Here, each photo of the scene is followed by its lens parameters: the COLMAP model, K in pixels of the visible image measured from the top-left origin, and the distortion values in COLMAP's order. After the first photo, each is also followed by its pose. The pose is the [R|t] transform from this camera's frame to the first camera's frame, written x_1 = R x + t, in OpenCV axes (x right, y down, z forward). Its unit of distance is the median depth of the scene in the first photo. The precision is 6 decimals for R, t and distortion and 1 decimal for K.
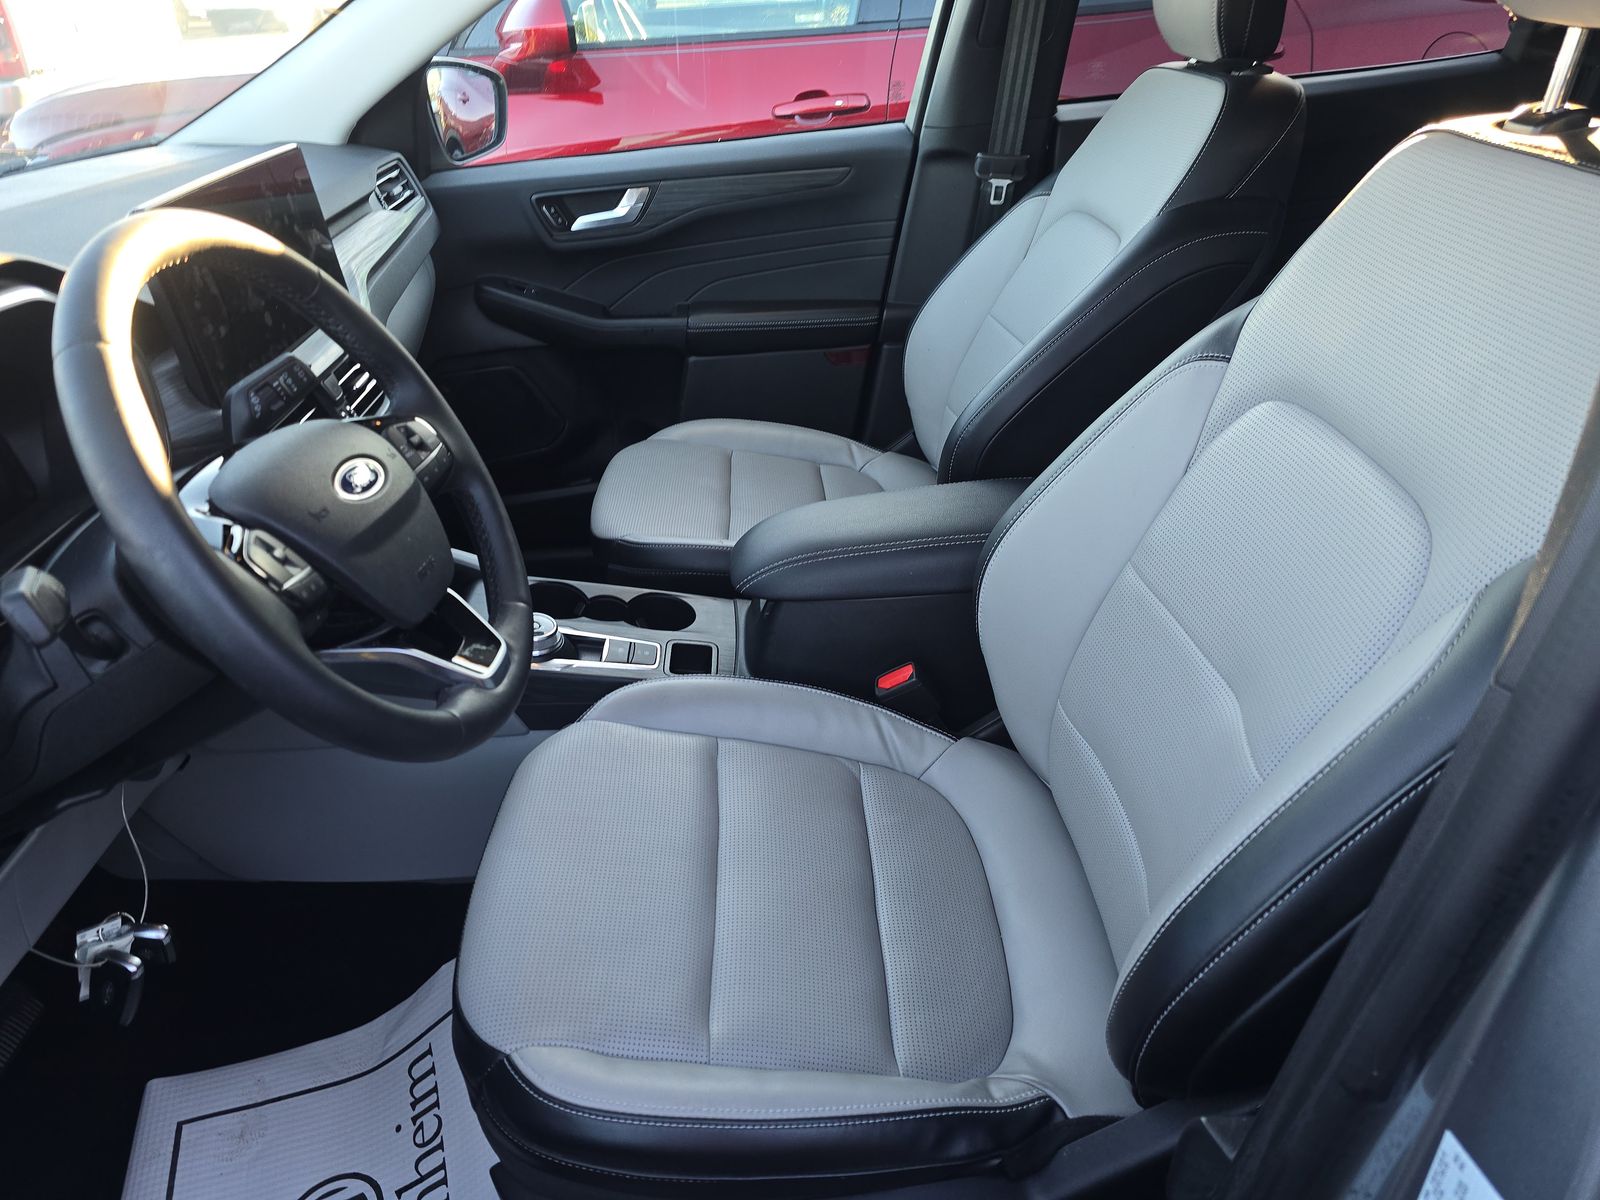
lens RADIAL K [[1082.4, 0, 799.1], [0, 1082.4, 608.1], [0, 0, 1]] dist [0.054007, -0.058053]
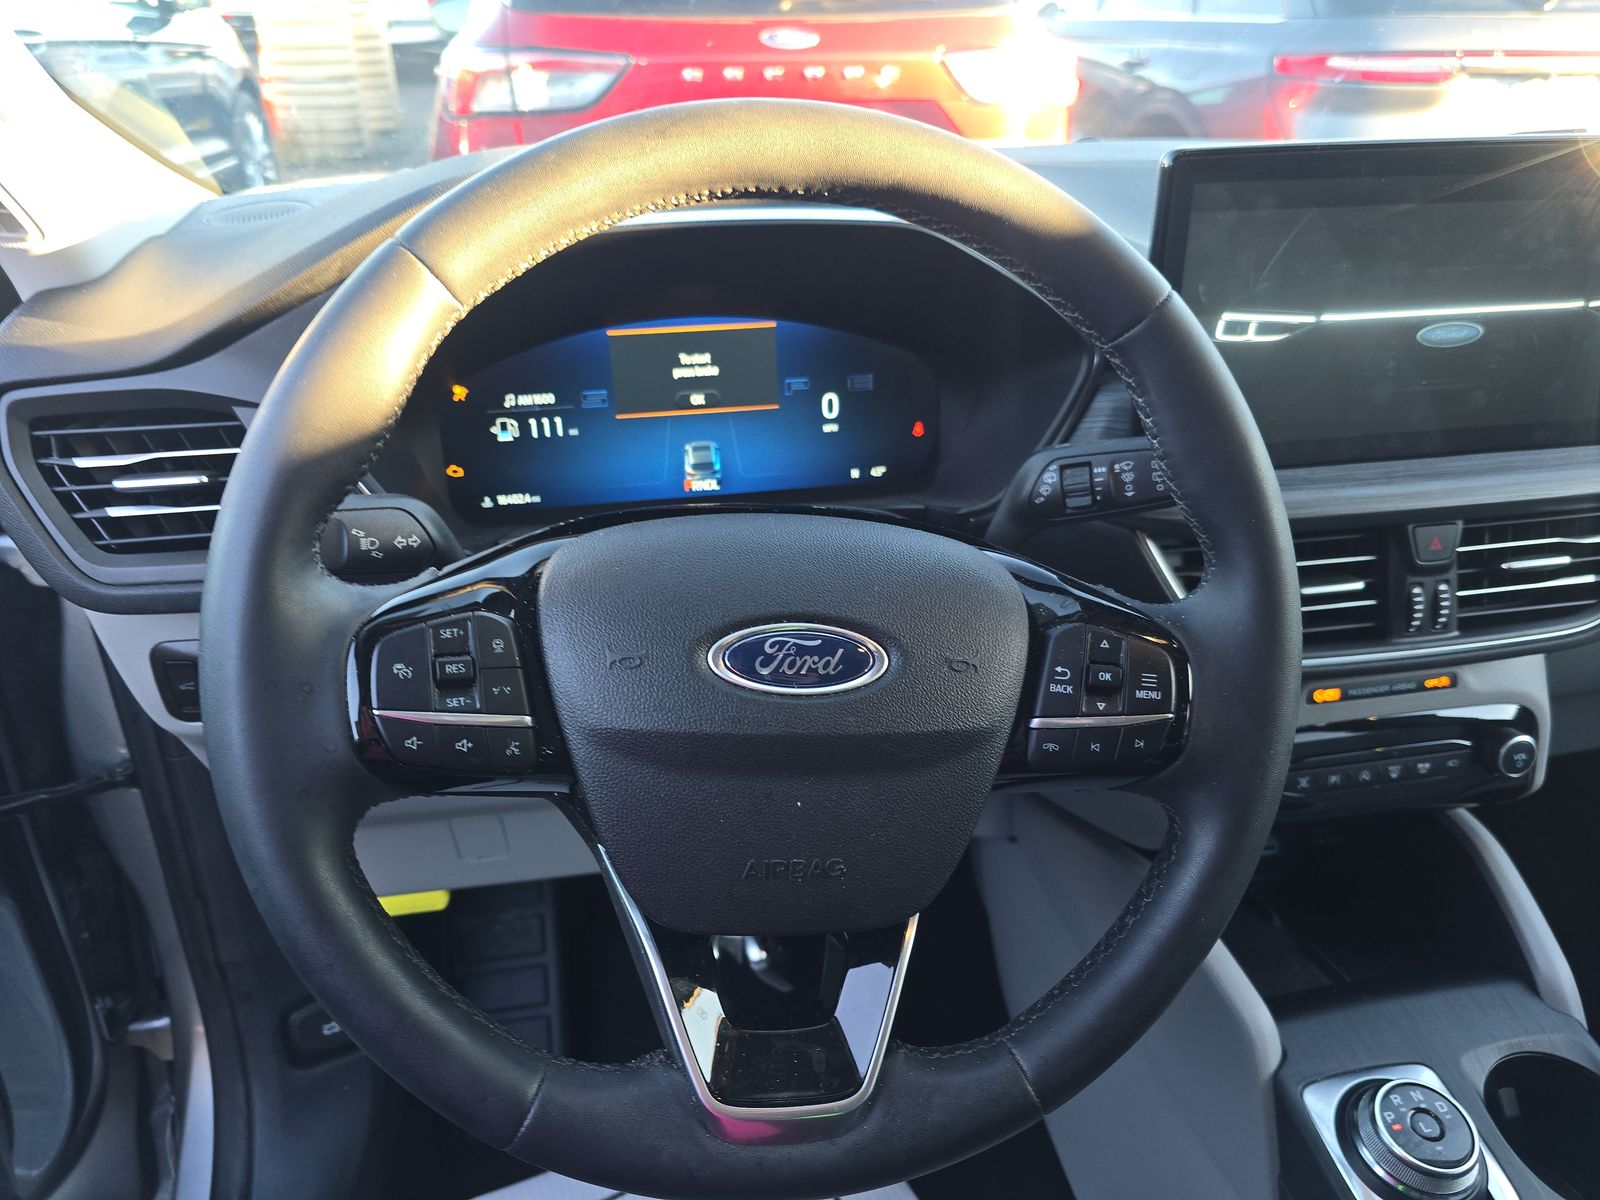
lens RADIAL K [[1082.4, 0, 799.1], [0, 1082.4, 608.1], [0, 0, 1]] dist [0.054007, -0.058053]
pose [[0.141790, 0.502173, -0.853064, 0.012247], [-0.506815, 0.777082, 0.373206, -0.139646], [0.850314, 0.379429, 0.364691, 0.338640]]
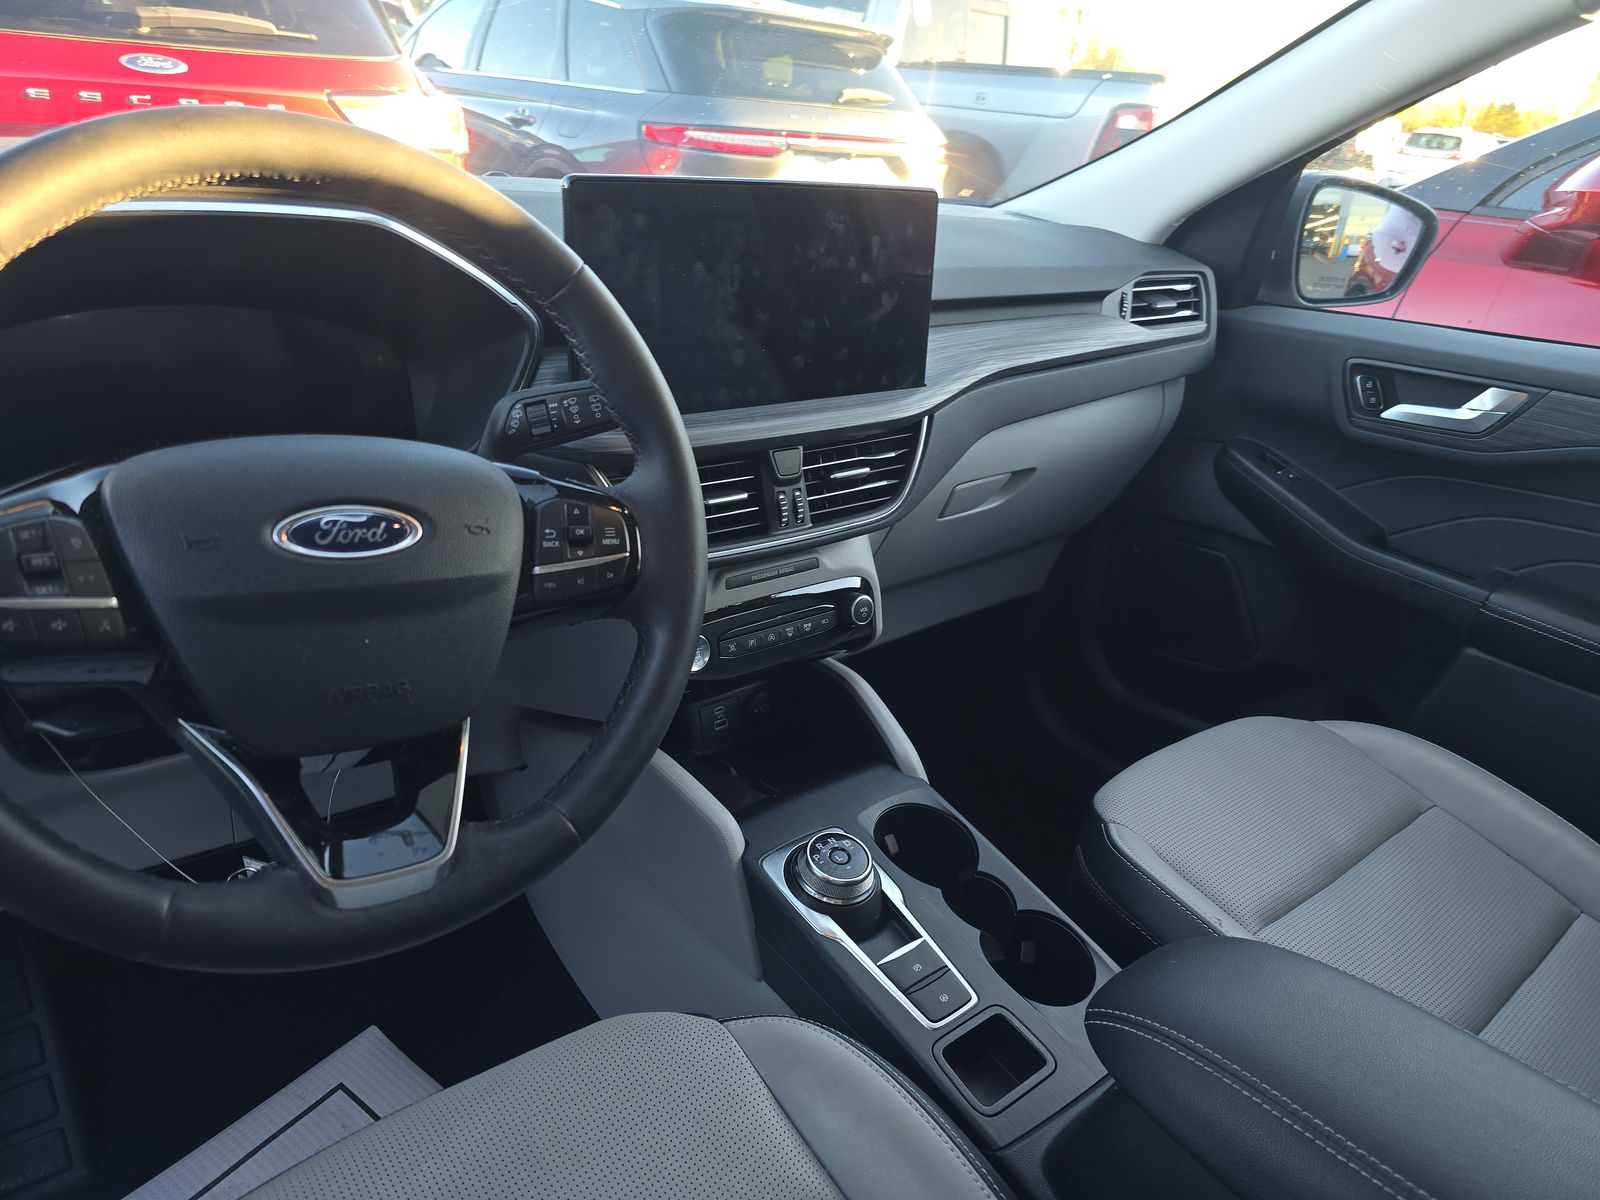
lens RADIAL K [[1082.4, 0, 799.1], [0, 1082.4, 608.1], [0, 0, 1]] dist [0.054007, -0.058053]
pose [[0.590834, 0.415825, -0.691379, 0.108465], [-0.500520, 0.861021, 0.090124, -0.117864], [0.632768, 0.292801, 0.716849, 0.296606]]
